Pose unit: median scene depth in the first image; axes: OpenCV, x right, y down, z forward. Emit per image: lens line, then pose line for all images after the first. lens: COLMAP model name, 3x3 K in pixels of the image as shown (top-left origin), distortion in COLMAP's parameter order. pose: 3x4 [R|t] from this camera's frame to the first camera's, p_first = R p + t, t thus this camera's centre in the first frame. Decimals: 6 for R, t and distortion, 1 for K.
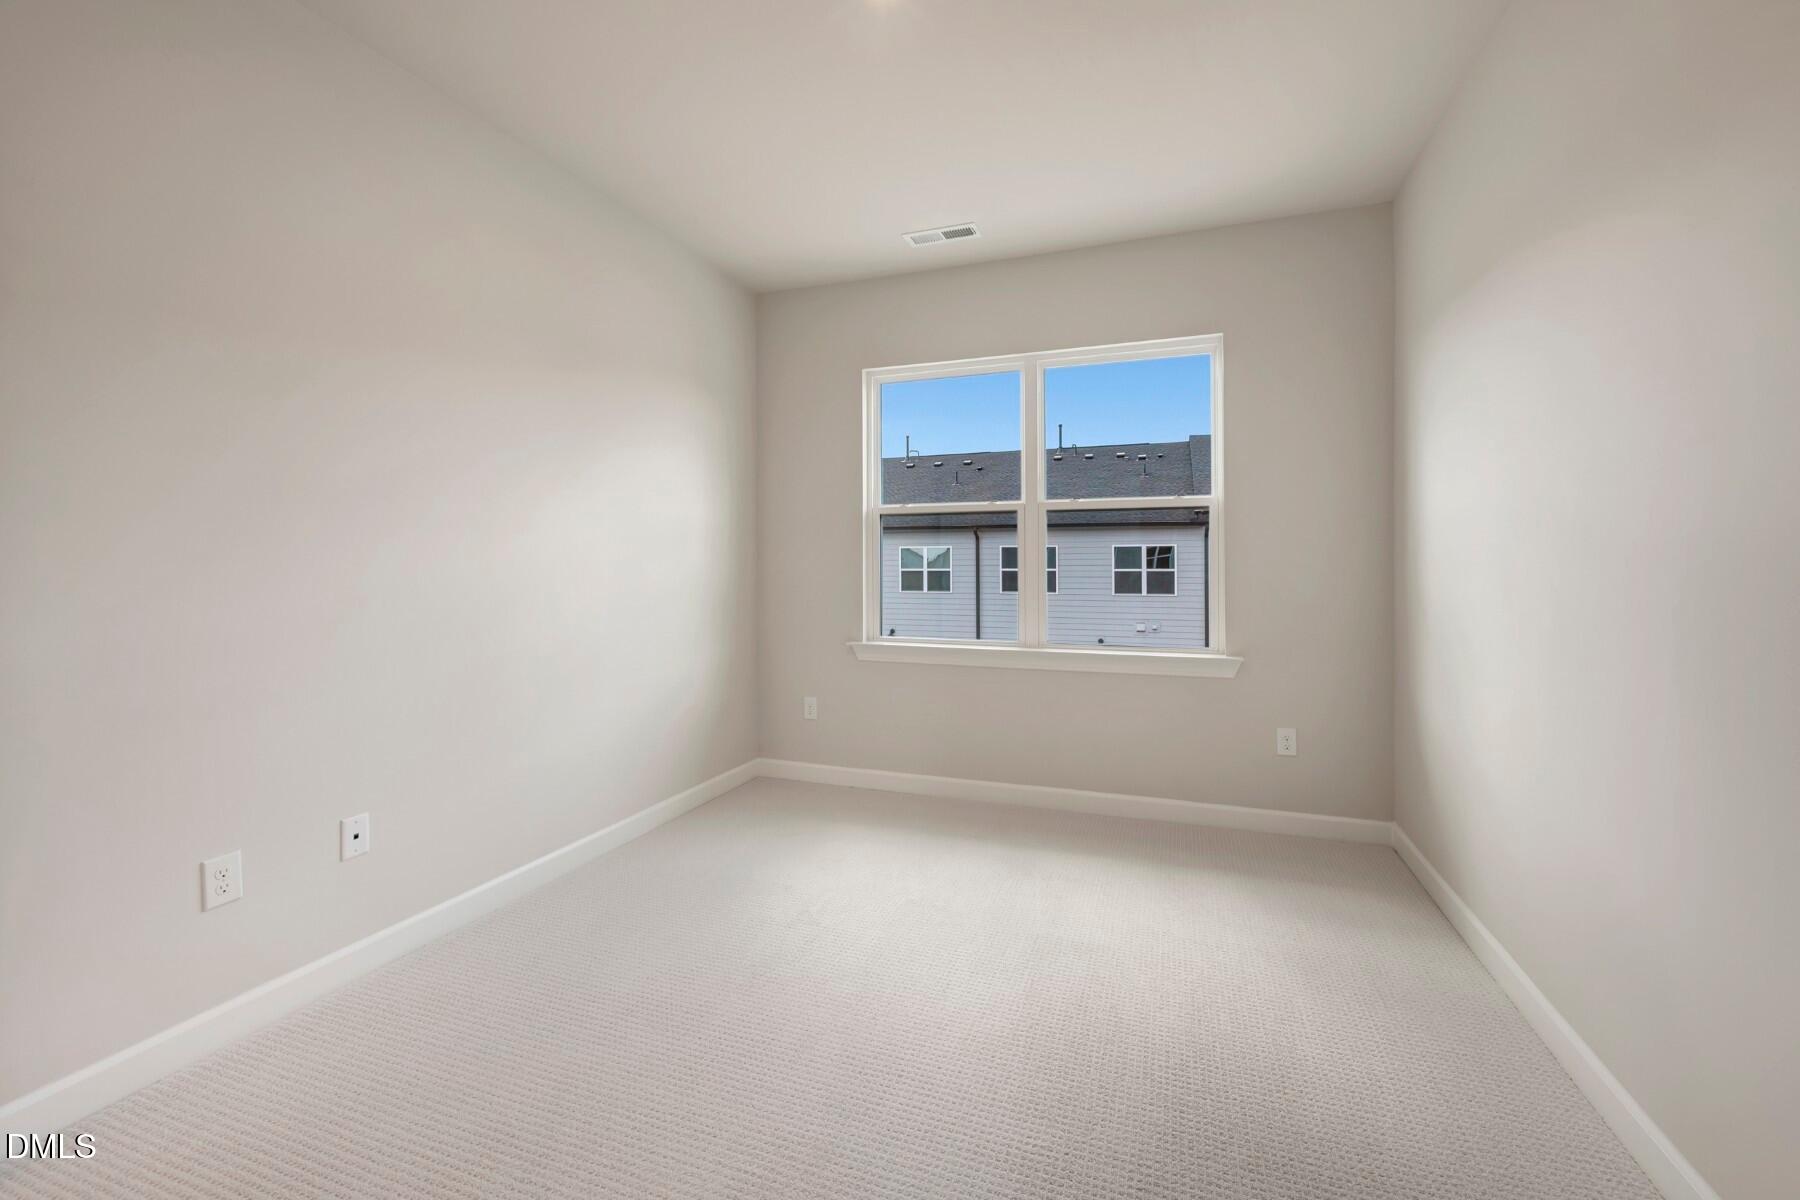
lens RADIAL K [[715.5, 0, 908.0], [0, 715.5, 565.9], [0, 0, 1]] dist [-0.027872, -0.000382]
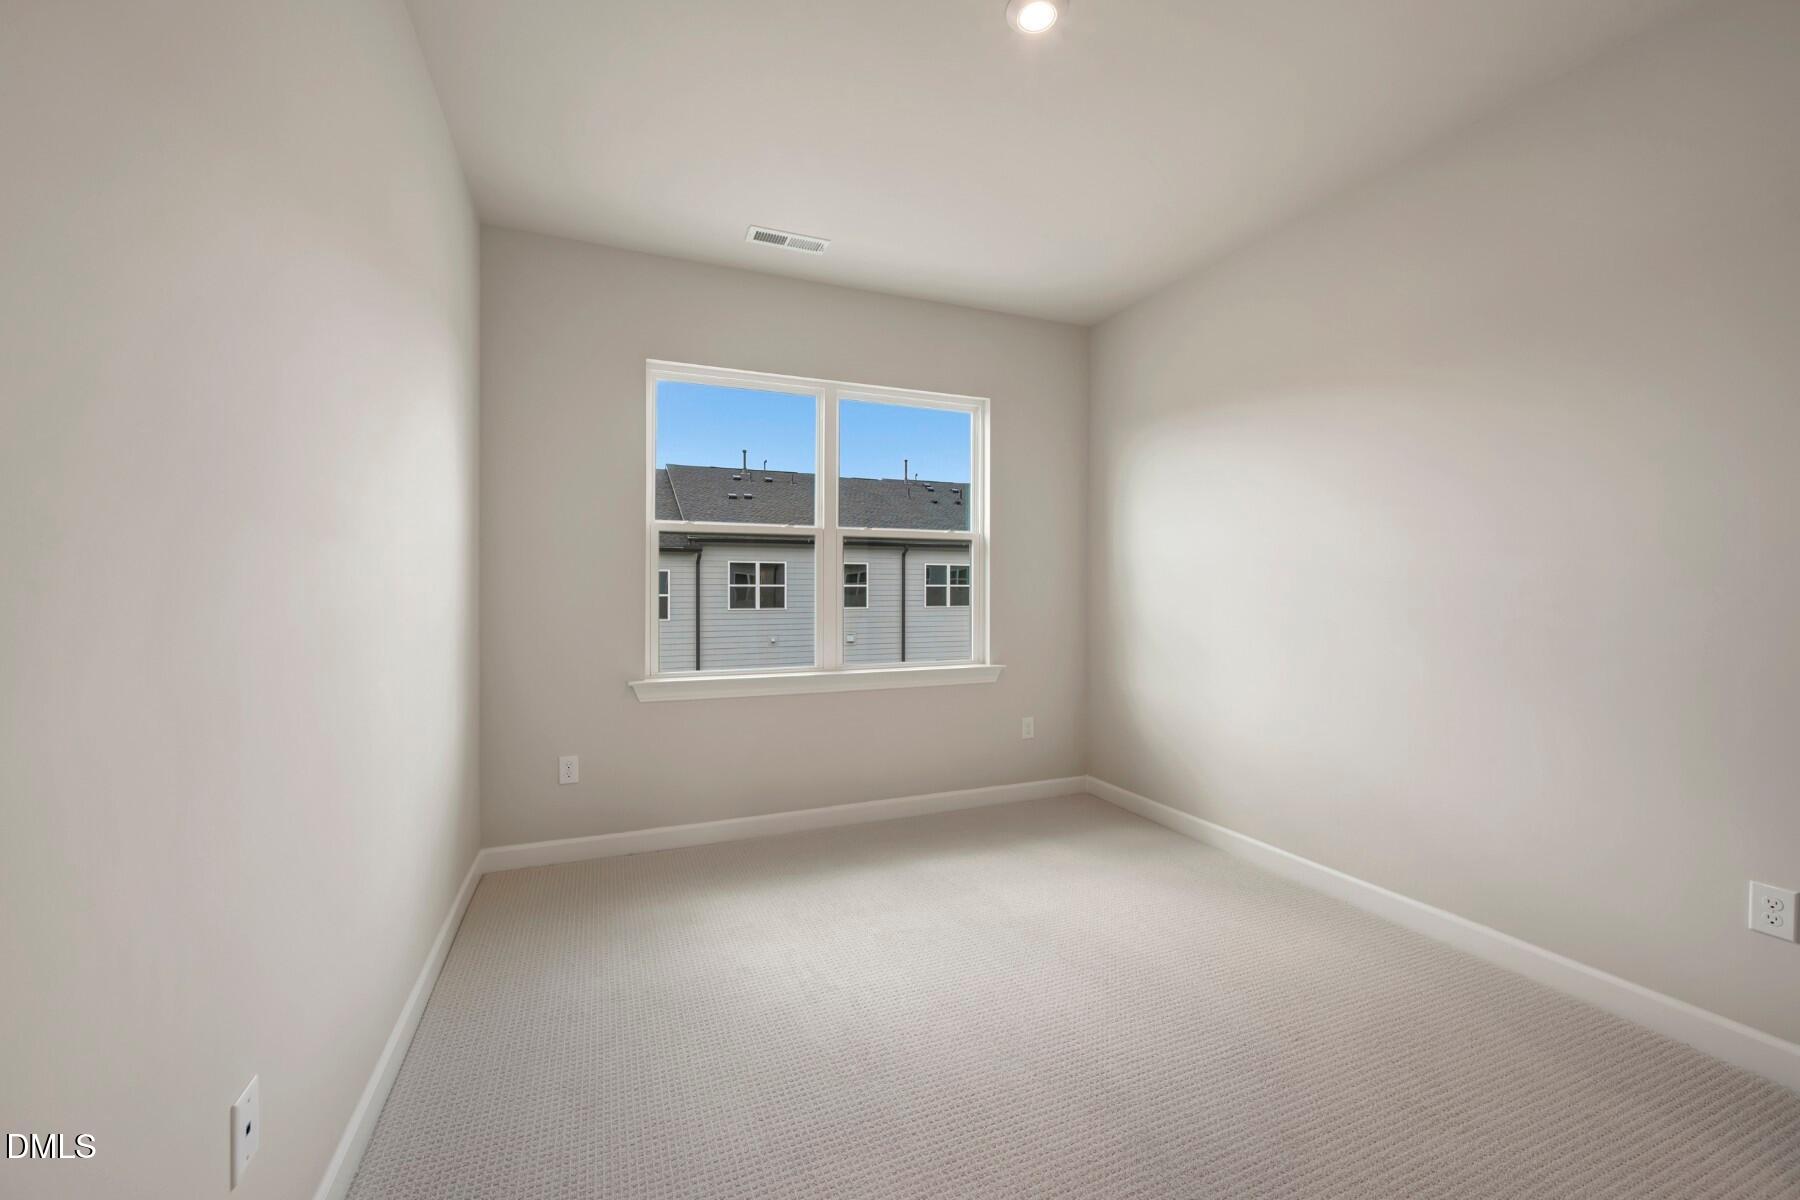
lens RADIAL K [[715.5, 0, 902.8], [0, 715.5, 601.1], [0, 0, 1]] dist [-0.027872, -0.000382]
pose [[0.731269, -0.009180, 0.682028, -0.439604], [0.000234, 0.999913, 0.013208, 0.001419], [-0.682089, -0.009499, 0.731207, 0.184463]]
